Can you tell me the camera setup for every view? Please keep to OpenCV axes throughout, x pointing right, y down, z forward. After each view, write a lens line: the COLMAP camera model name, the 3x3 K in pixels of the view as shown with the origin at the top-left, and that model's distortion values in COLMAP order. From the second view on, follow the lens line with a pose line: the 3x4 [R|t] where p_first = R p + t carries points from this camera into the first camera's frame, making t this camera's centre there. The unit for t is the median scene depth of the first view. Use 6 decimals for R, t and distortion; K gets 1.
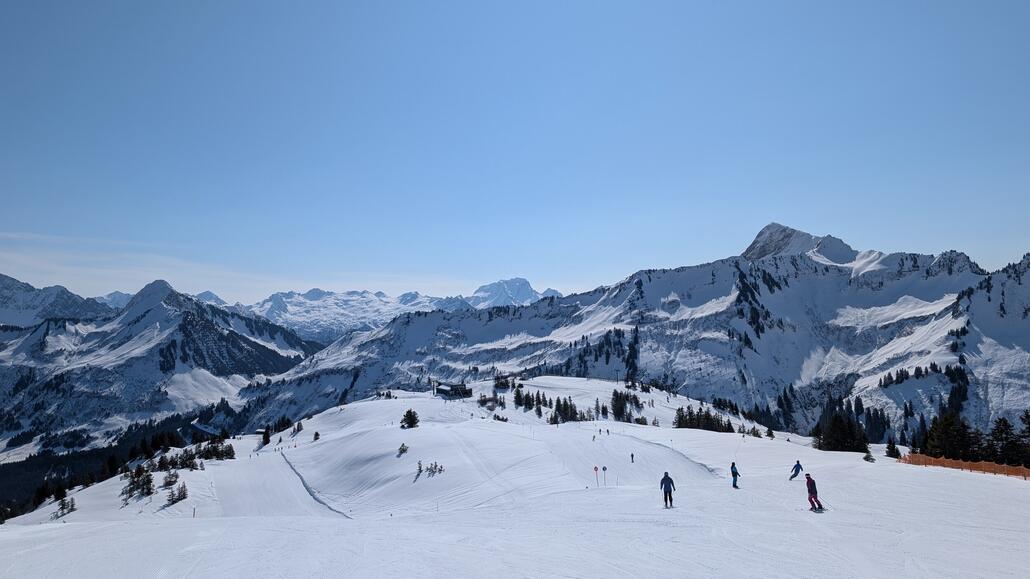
lens RADIAL K [[745.7, 0, 515.0], [0, 745.7, 289.5], [0, 0, 1]] dist [0.011474, -0.004720]
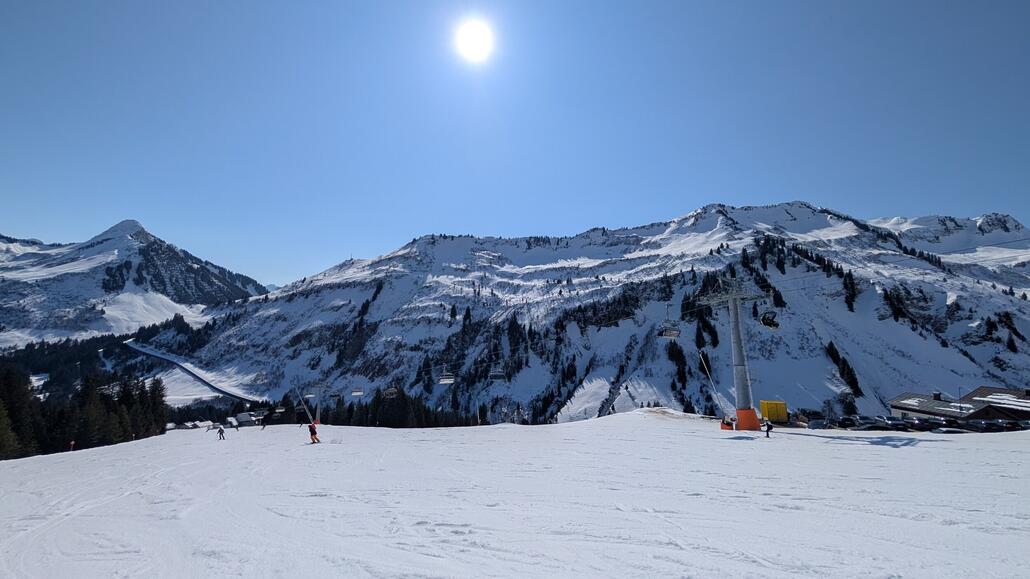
lens RADIAL K [[387.7, 0, 512.1], [0, 387.7, 288.6], [0, 0, 1]] dist [-0.002296, -0.000124]
pose [[0.949839, 0.107040, 0.293851, -0.196272], [-0.089267, 0.993308, -0.073284, 0.132230], [-0.299729, 0.043377, 0.953038, 0.558148]]
